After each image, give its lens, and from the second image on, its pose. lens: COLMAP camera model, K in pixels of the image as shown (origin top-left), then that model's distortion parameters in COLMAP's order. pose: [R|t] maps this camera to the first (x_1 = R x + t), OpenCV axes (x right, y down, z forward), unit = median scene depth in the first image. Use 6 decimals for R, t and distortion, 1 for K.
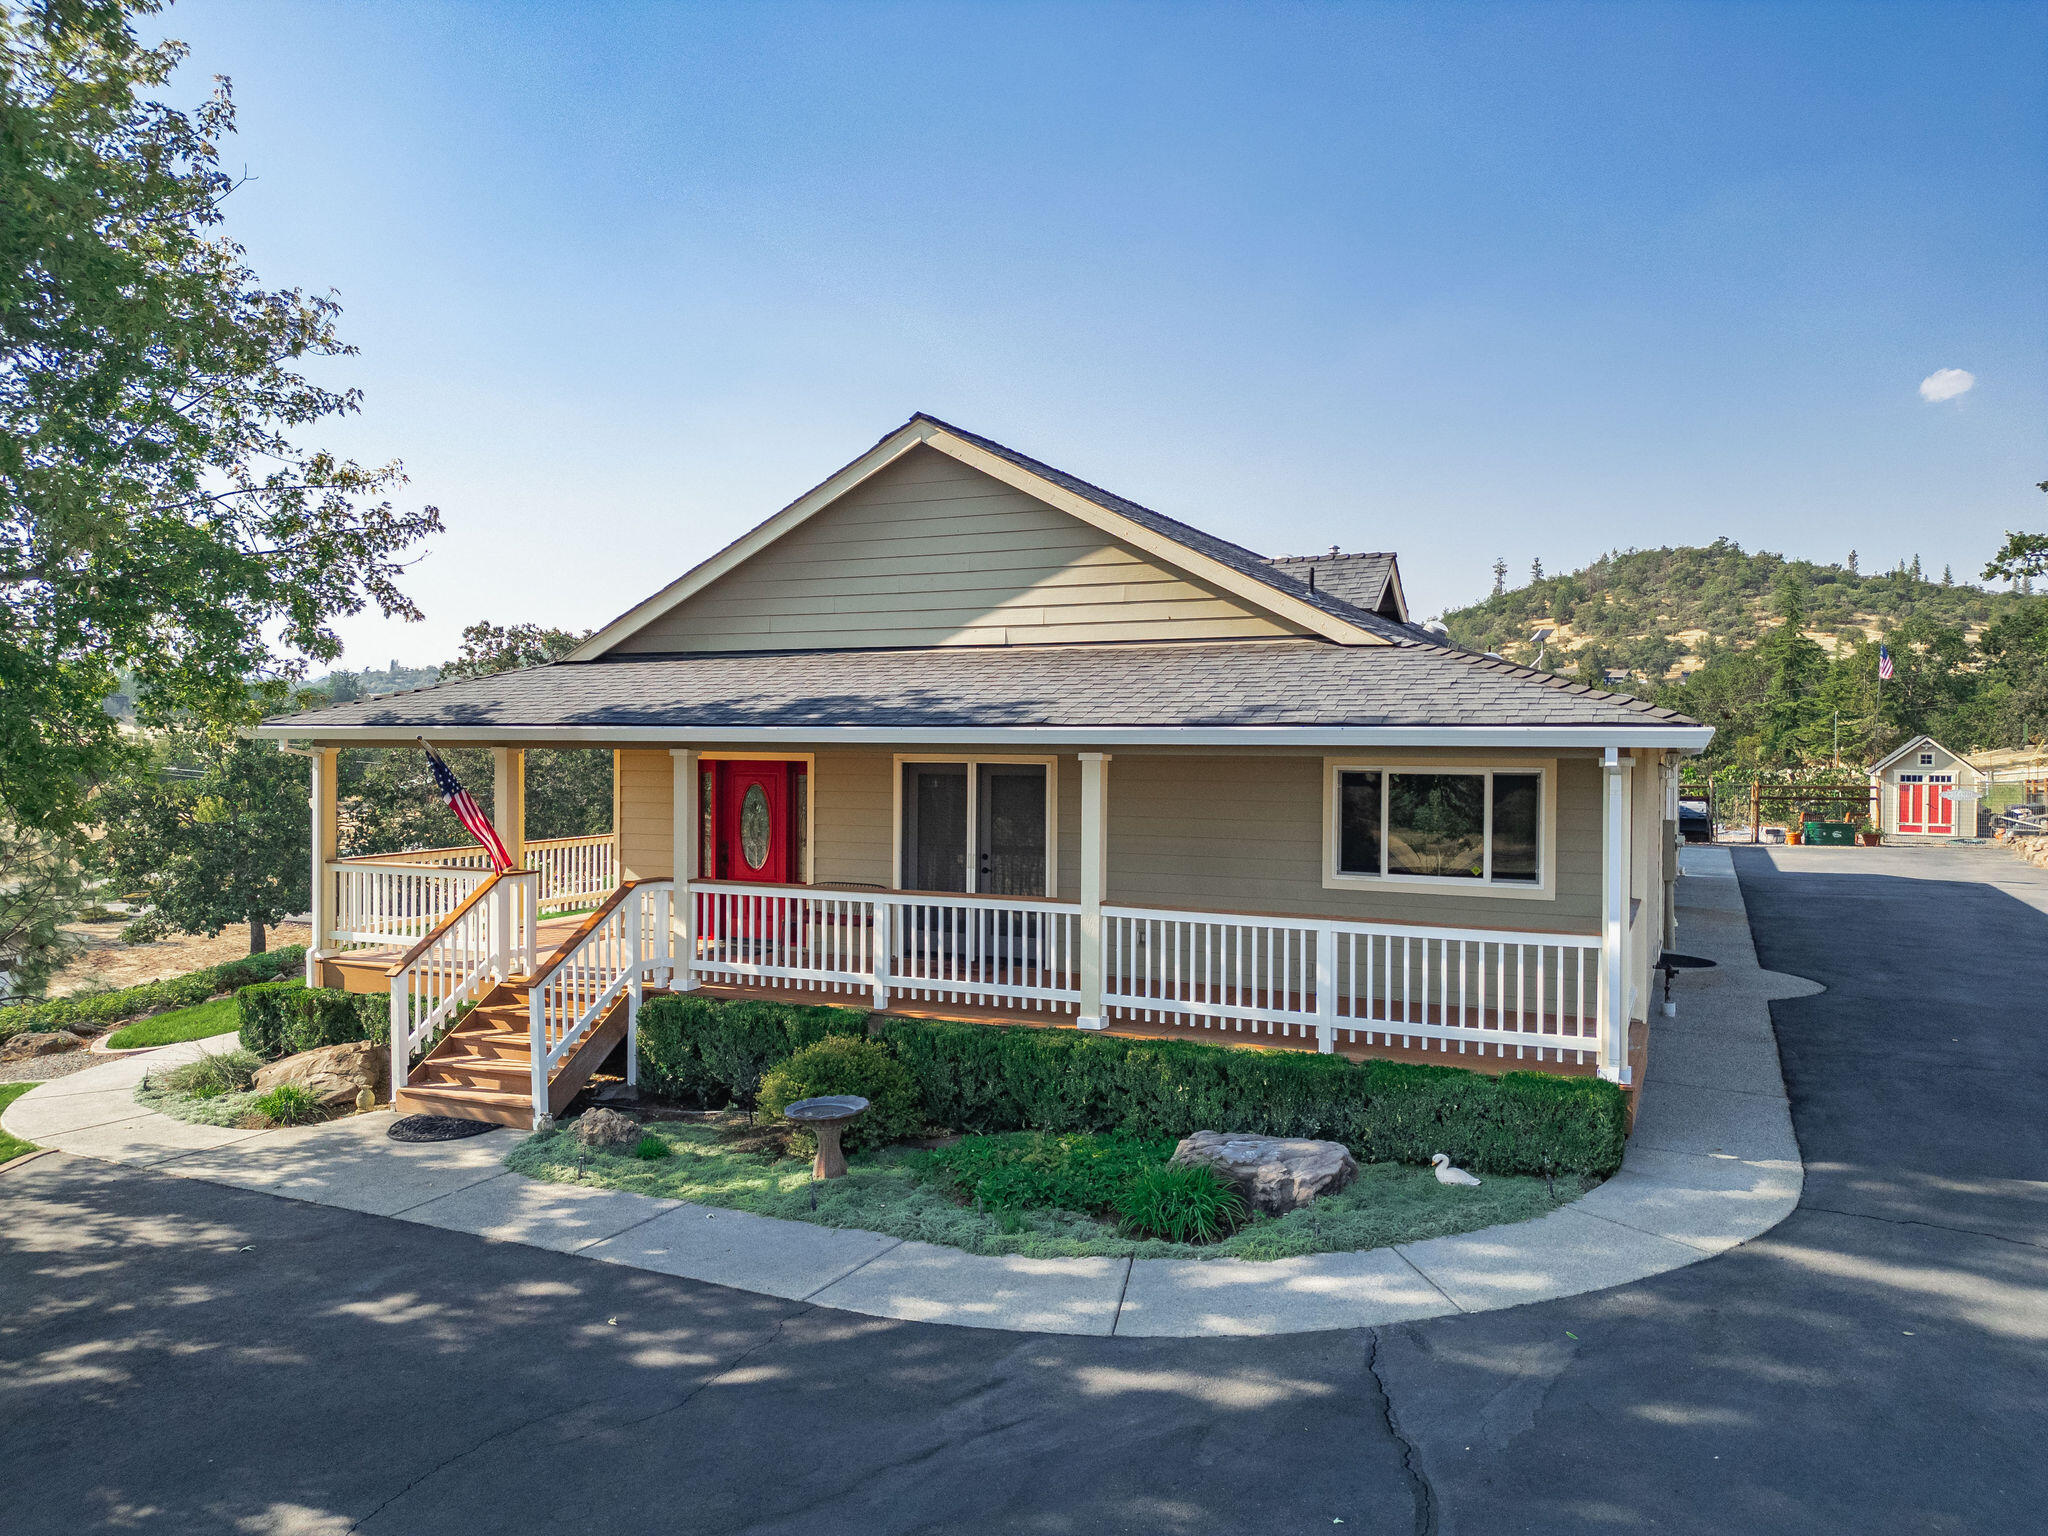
lens RADIAL K [[1441.8, 0, 1024.7], [0, 1441.8, 754.3], [0, 0, 1]] dist [0.079155, -0.084007]
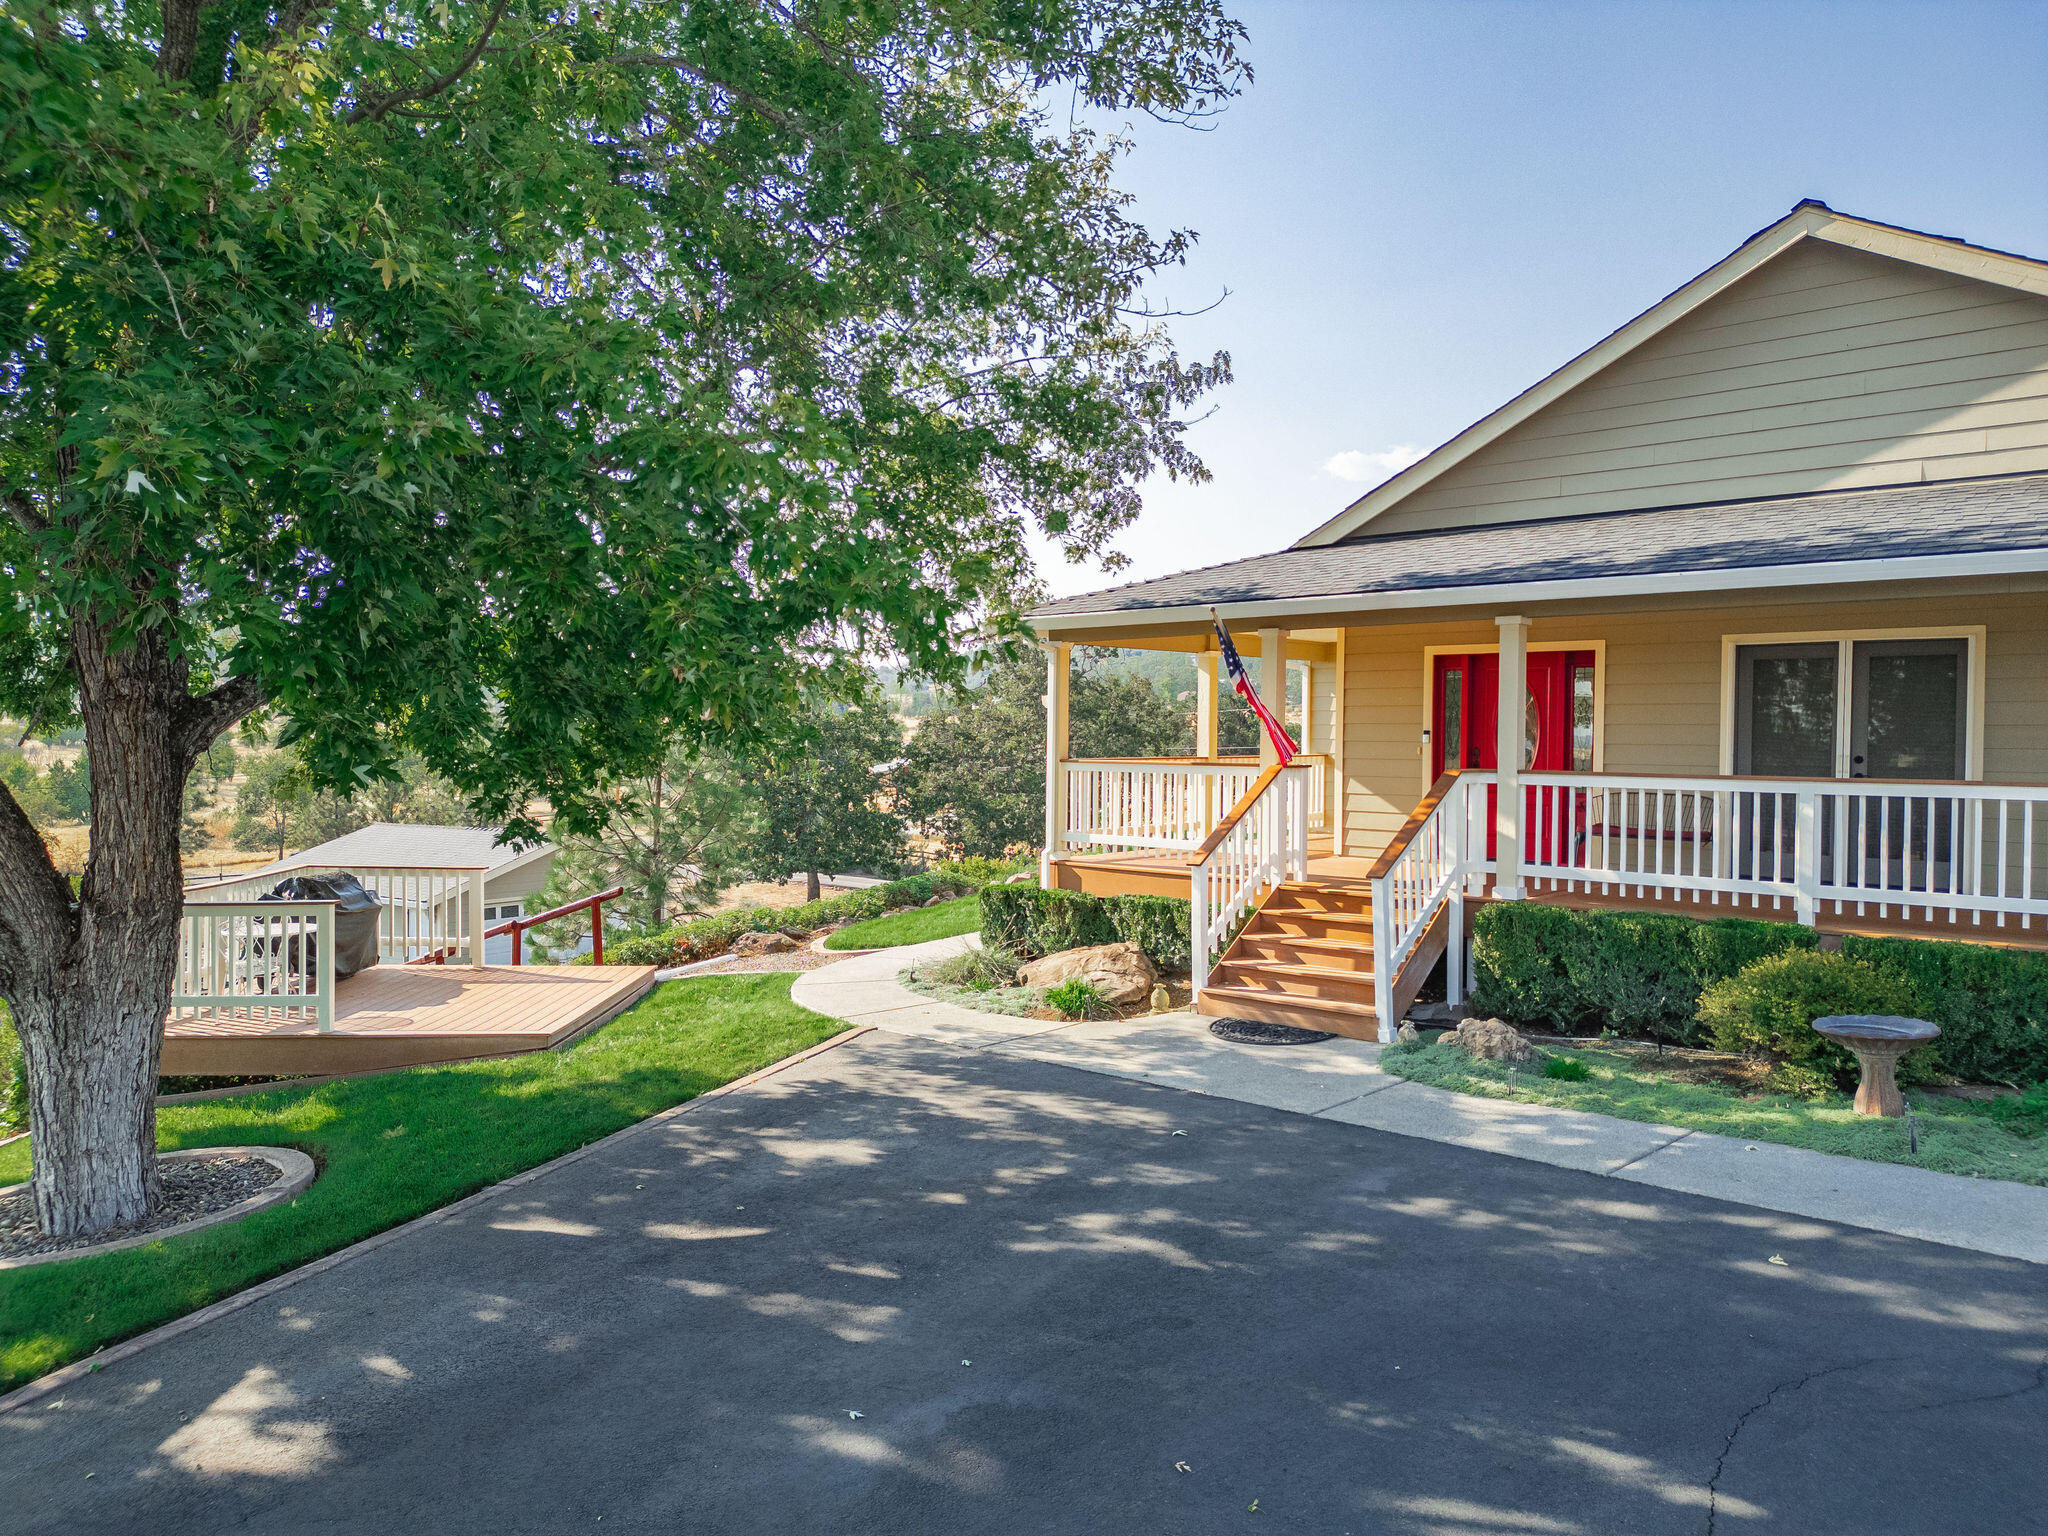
lens RADIAL K [[1441.8, 0, 1024.7], [0, 1441.8, 754.3], [0, 0, 1]] dist [0.079155, -0.084007]
pose [[0.959428, 0.008873, -0.281815, -0.286520], [-0.008668, 0.999960, 0.001974, 0.083523], [0.281821, 0.000548, 0.959467, 0.107206]]
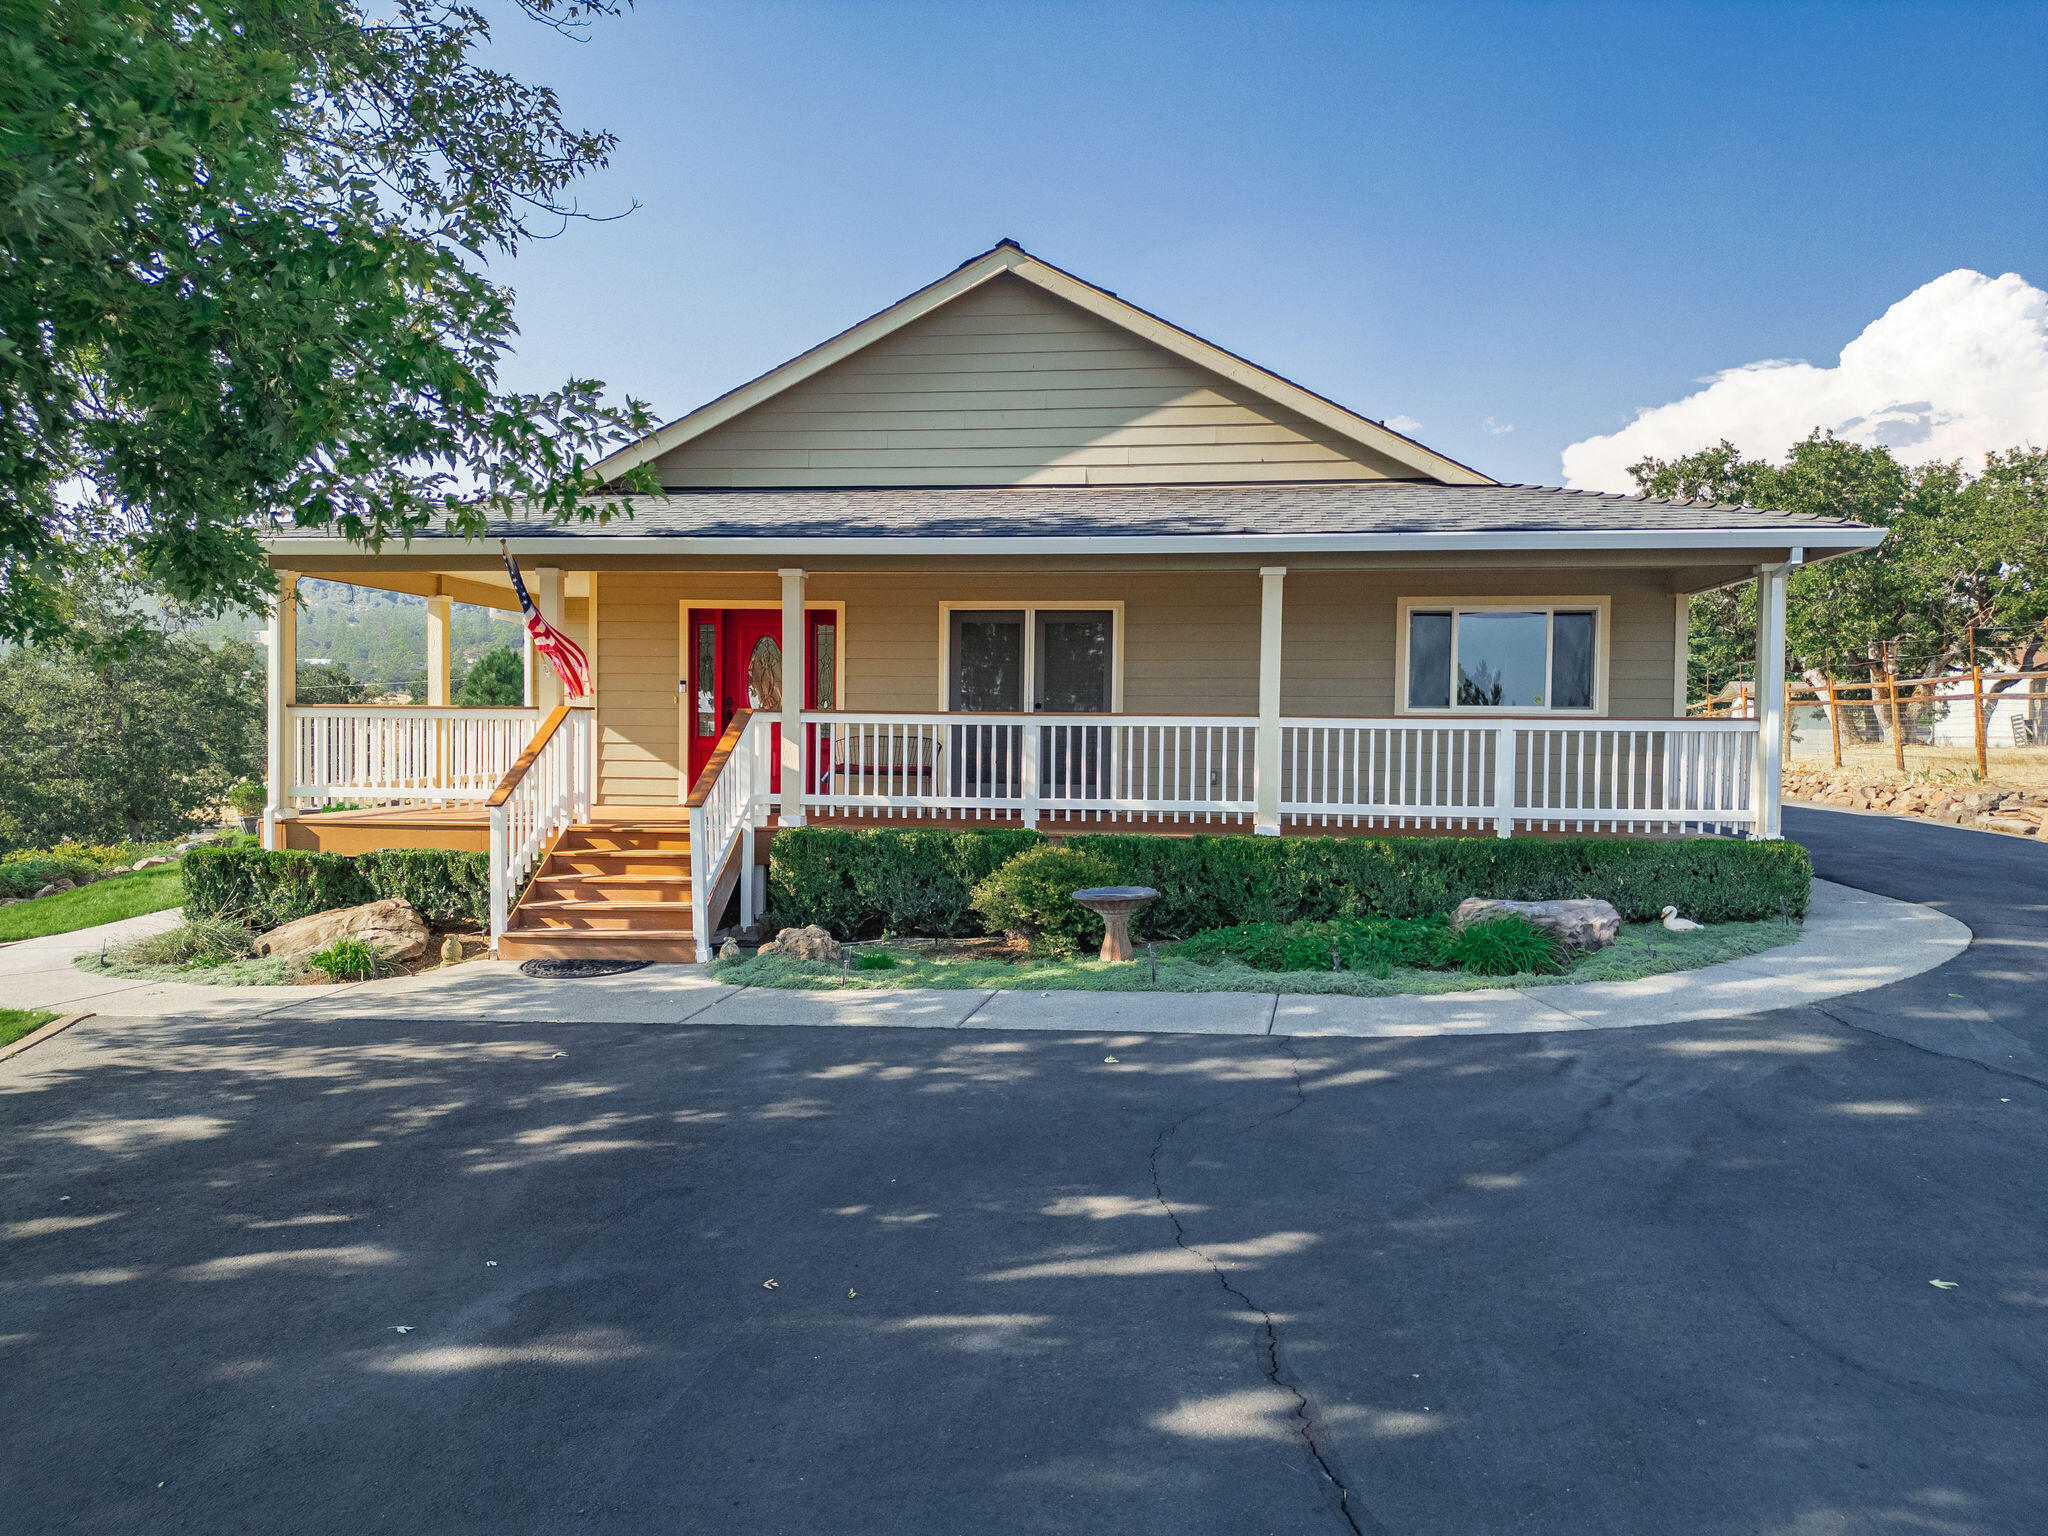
lens RADIAL K [[1426.9, 0, 1024.0], [0, 1426.9, 768.0], [0, 0, 1]] dist [0.084040, -0.090836]
pose [[0.949782, -0.003756, 0.312890, -0.408608], [-0.001819, 0.999845, 0.017525, 0.115139], [-0.312907, -0.017215, 0.949628, 0.079226]]
